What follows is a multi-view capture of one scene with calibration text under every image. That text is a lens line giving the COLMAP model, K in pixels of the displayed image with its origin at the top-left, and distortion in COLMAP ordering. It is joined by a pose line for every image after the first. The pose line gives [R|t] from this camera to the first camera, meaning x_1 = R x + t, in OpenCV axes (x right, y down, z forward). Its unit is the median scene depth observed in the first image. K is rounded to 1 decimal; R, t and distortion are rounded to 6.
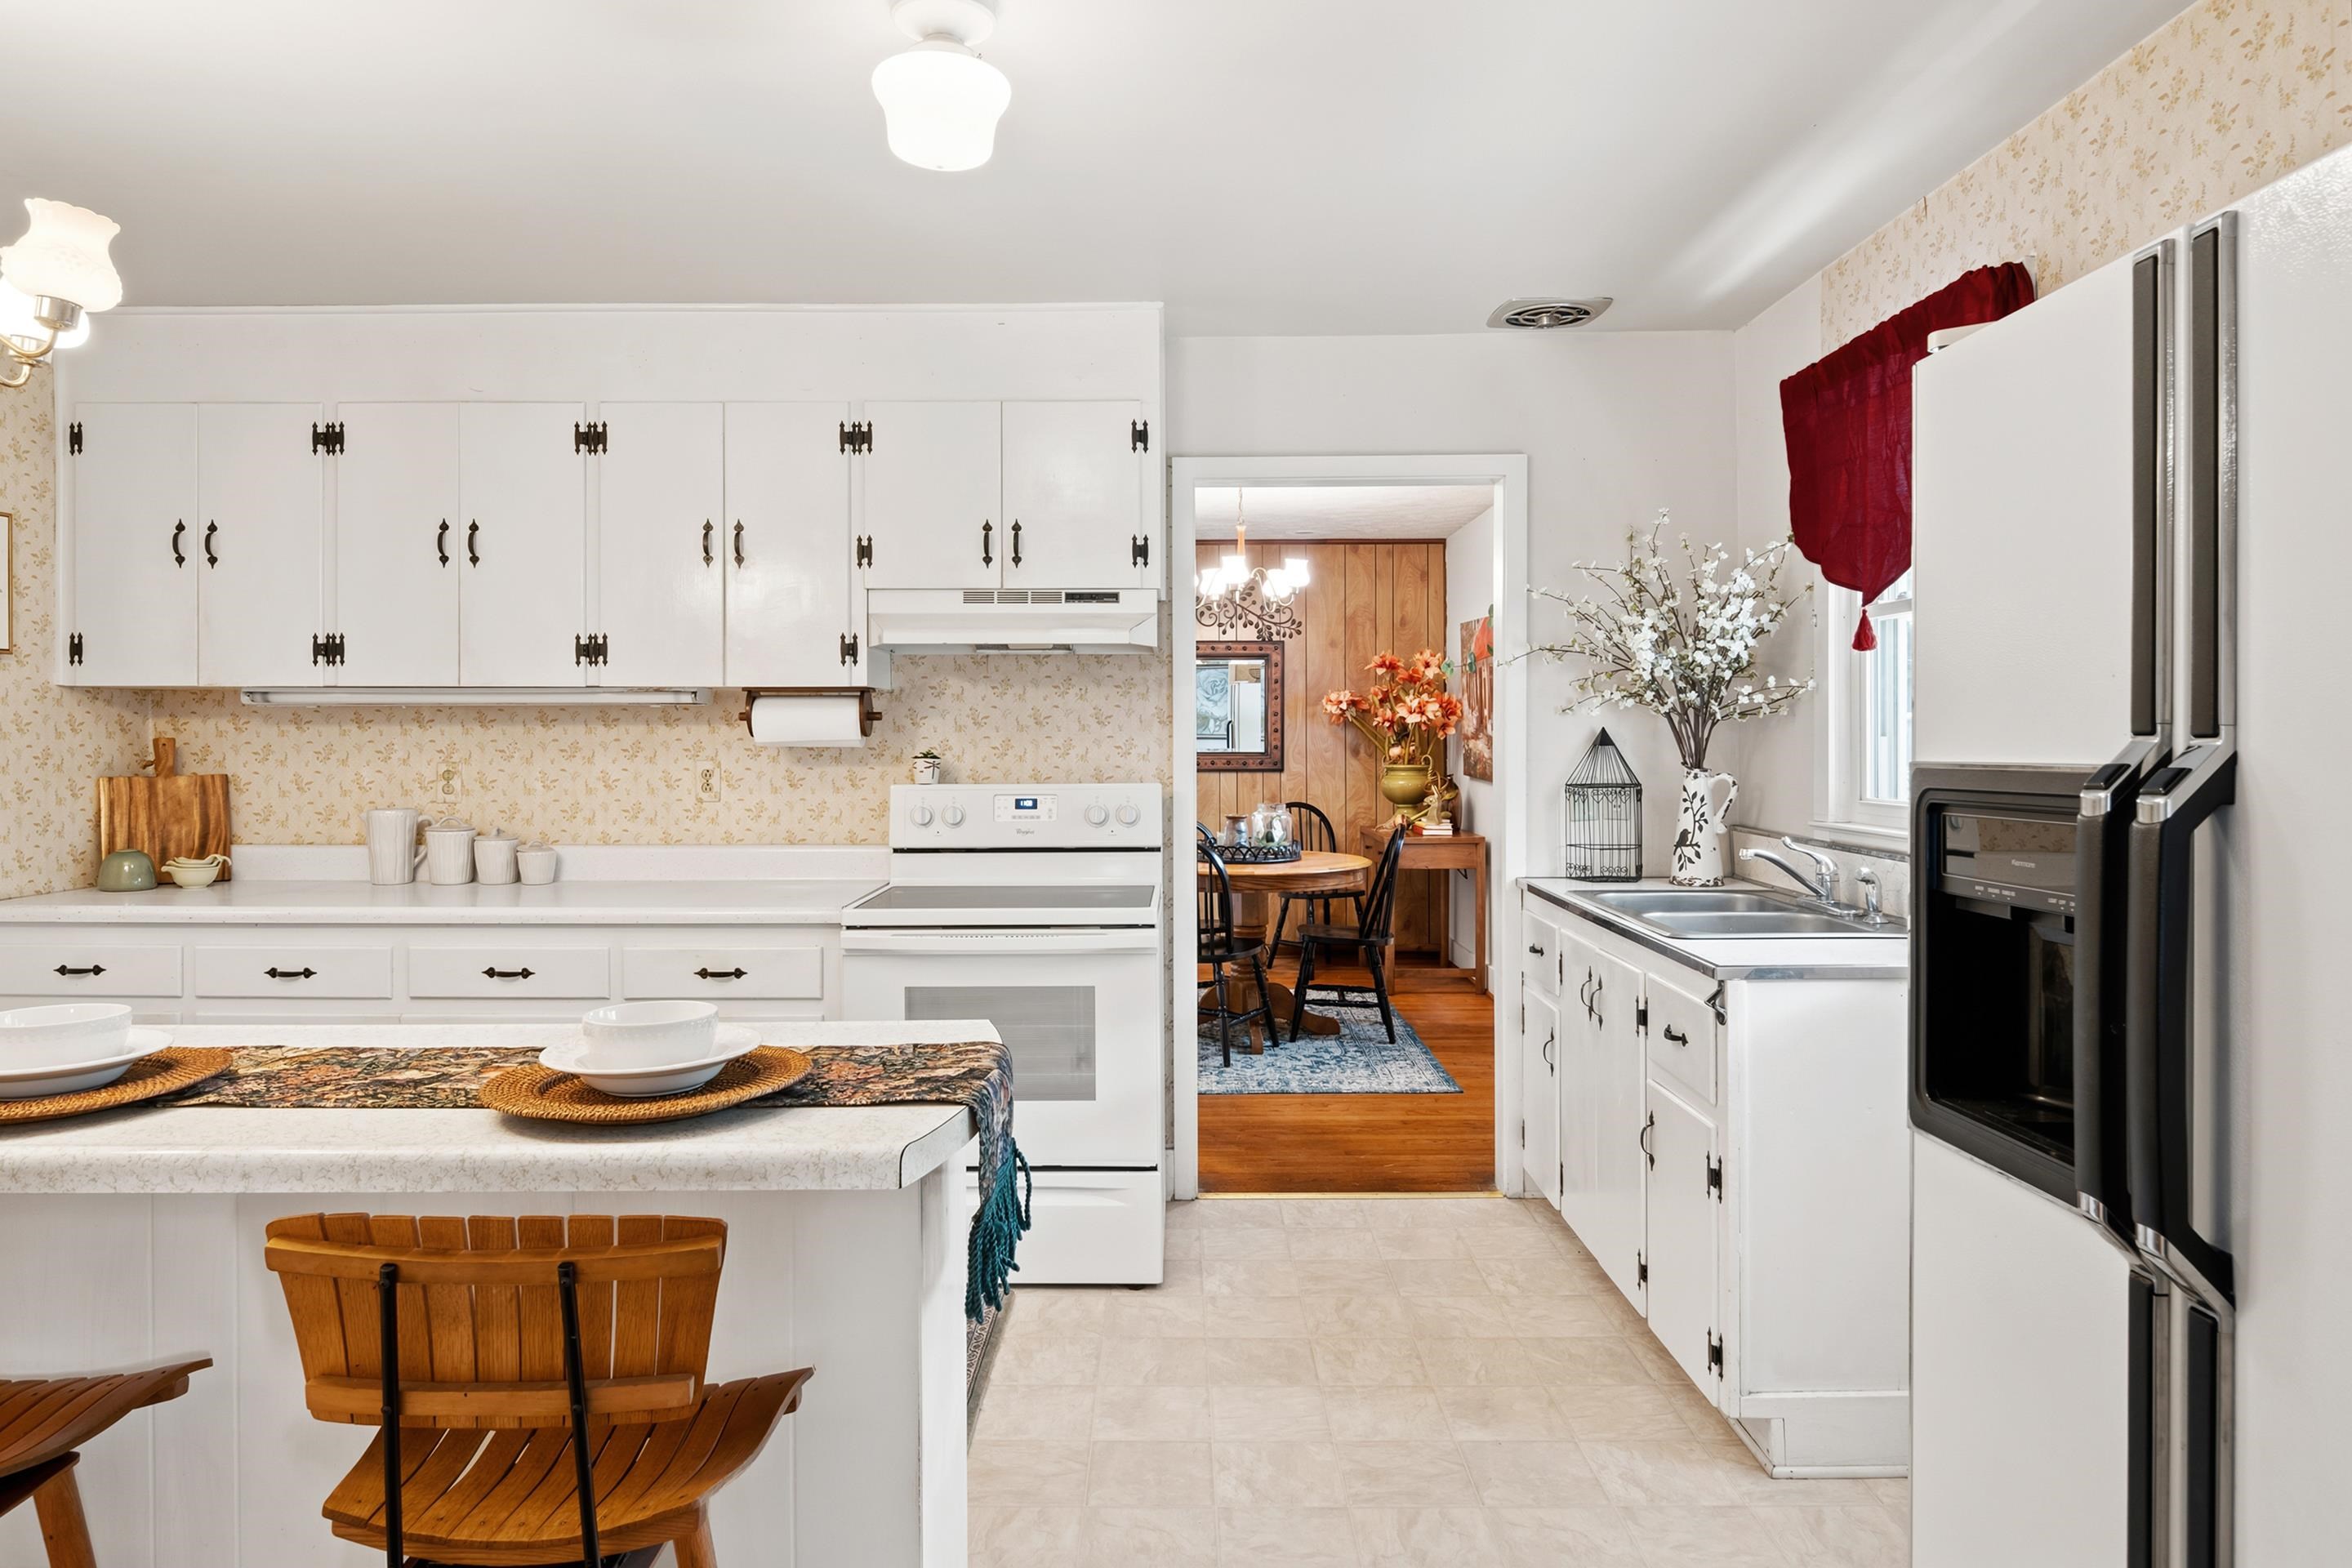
lens RADIAL K [[1449.9, 0, 1169.9], [0, 1449.9, 726.0], [0, 0, 1]] dist [-0.001886, -0.001800]
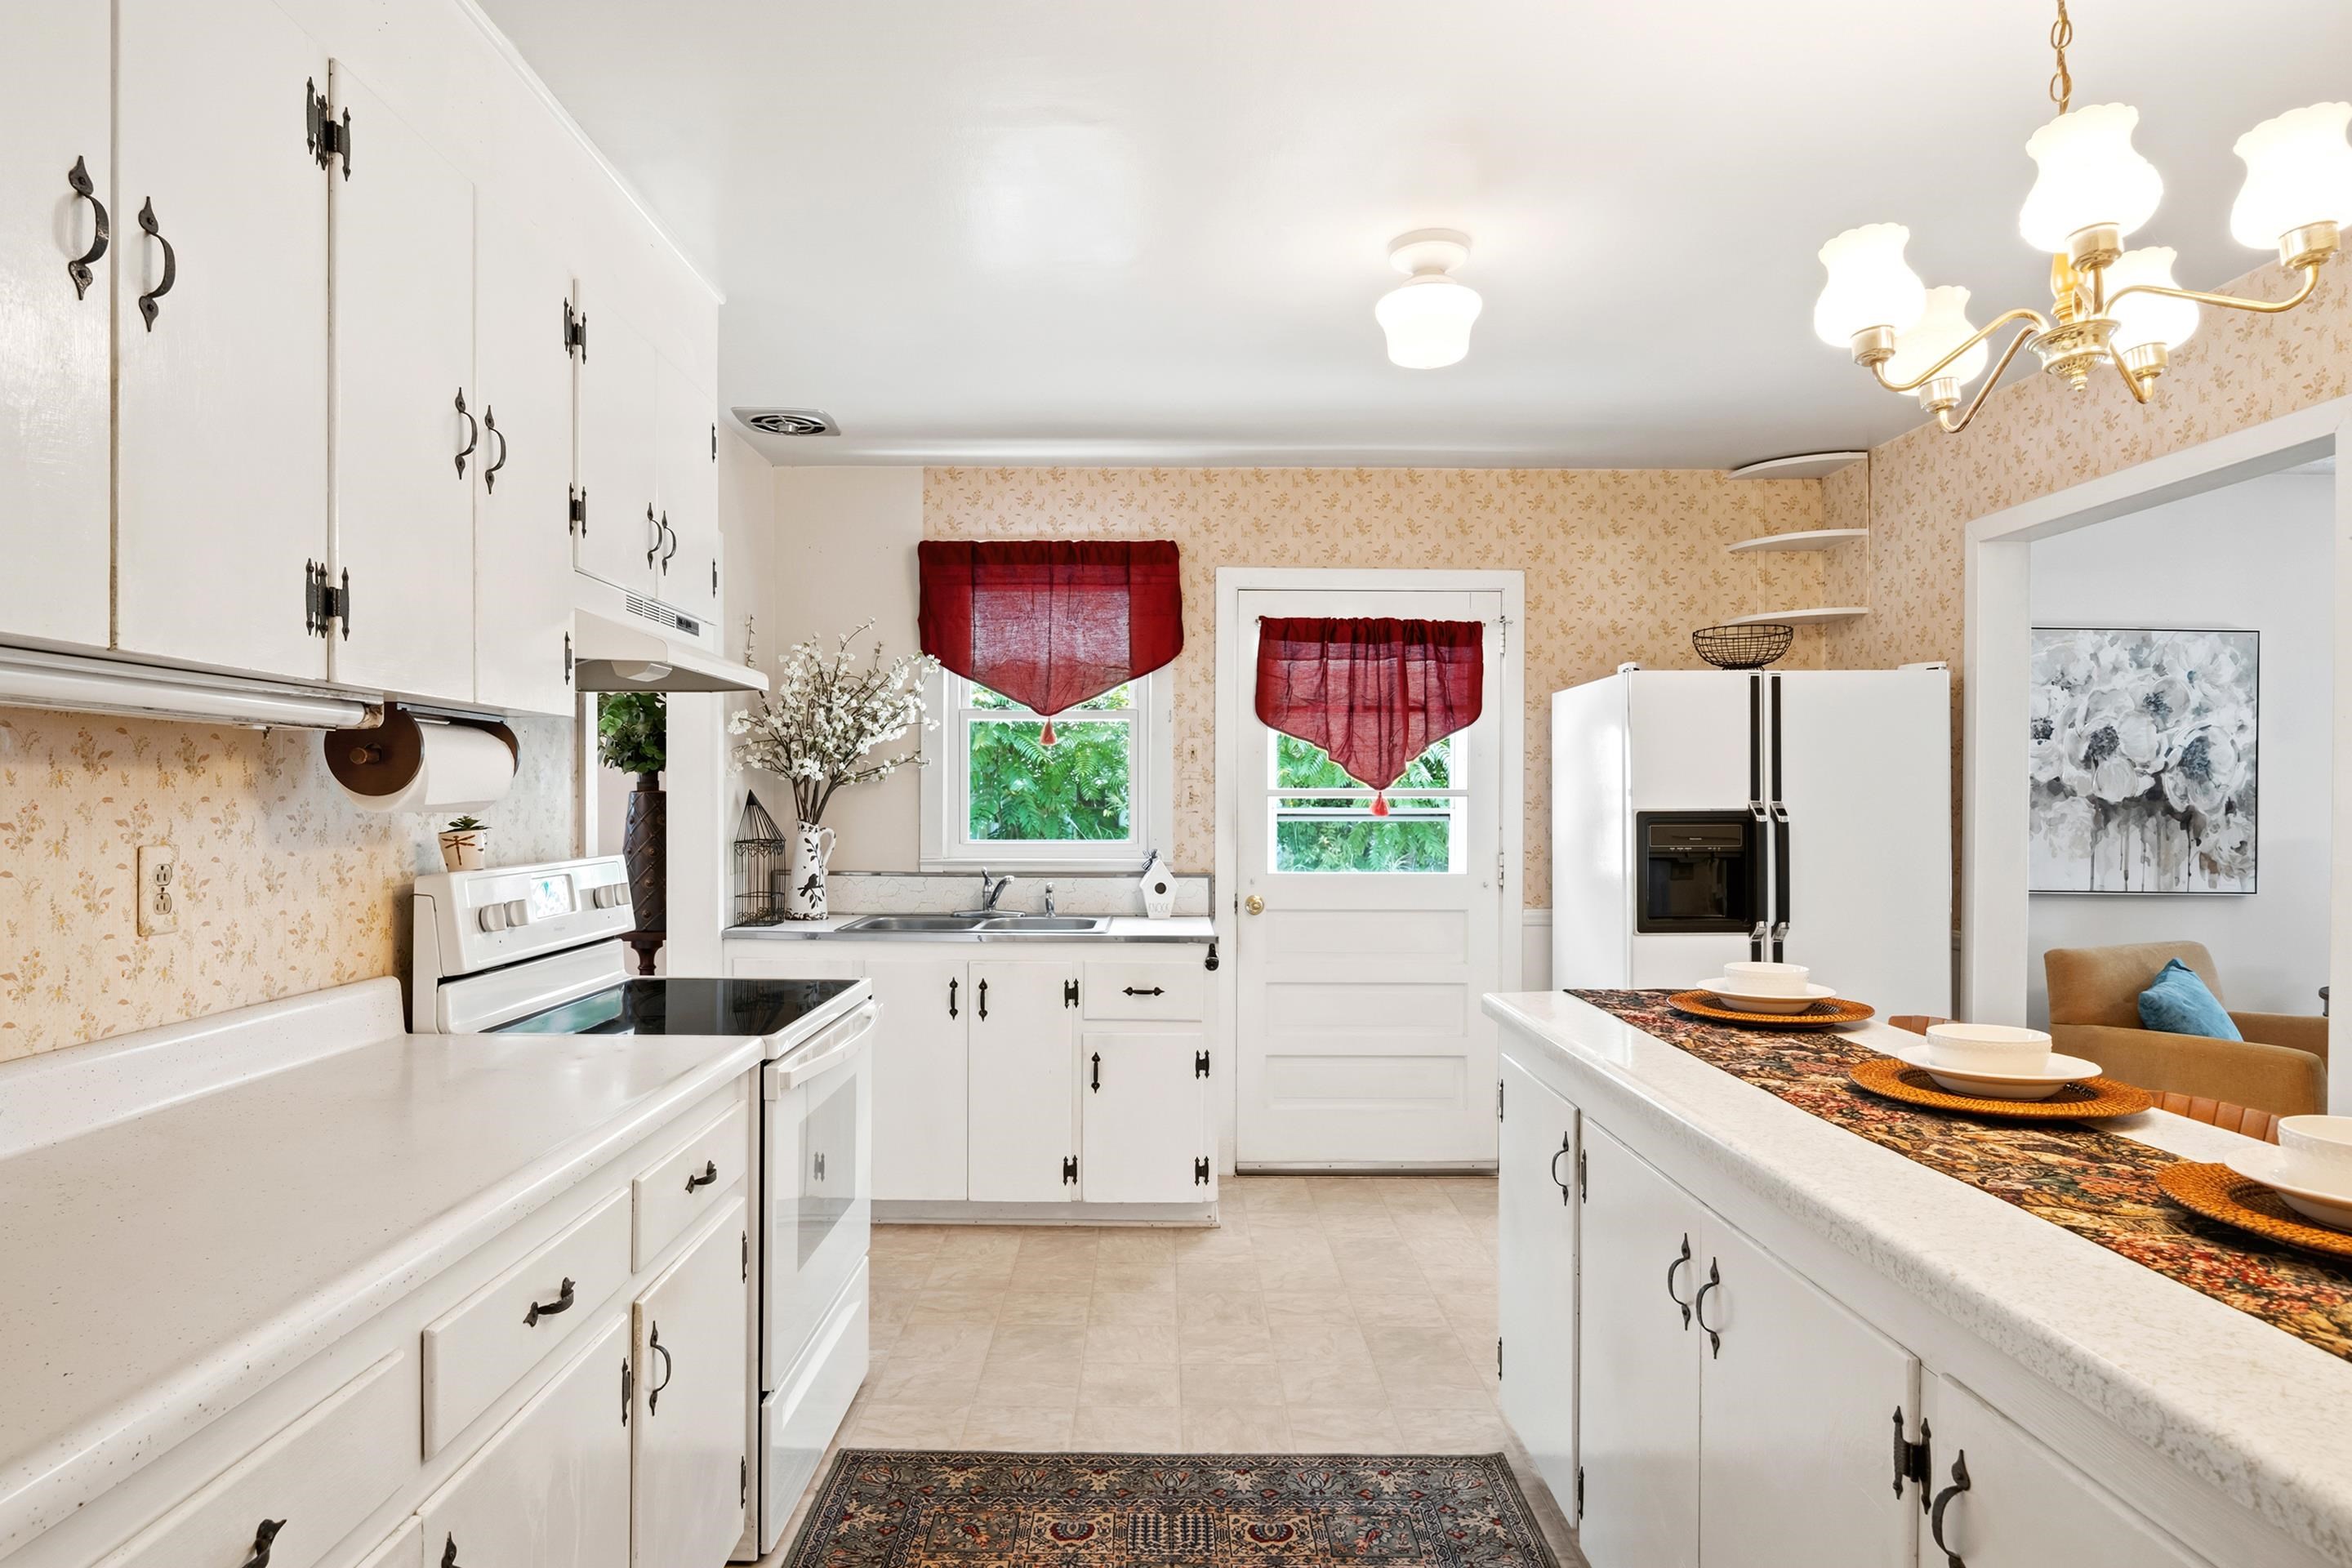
lens RADIAL K [[1359.6, 0, 1176.0], [0, 1359.6, 784.0], [0, 0, 1]] dist [0.007183, 0.001390]
pose [[-0.019527, 0.012188, 0.999735, -1.055732], [-0.010459, 0.999868, -0.012394, 0.008593], [-0.999755, -0.010698, -0.019397, 0.947200]]
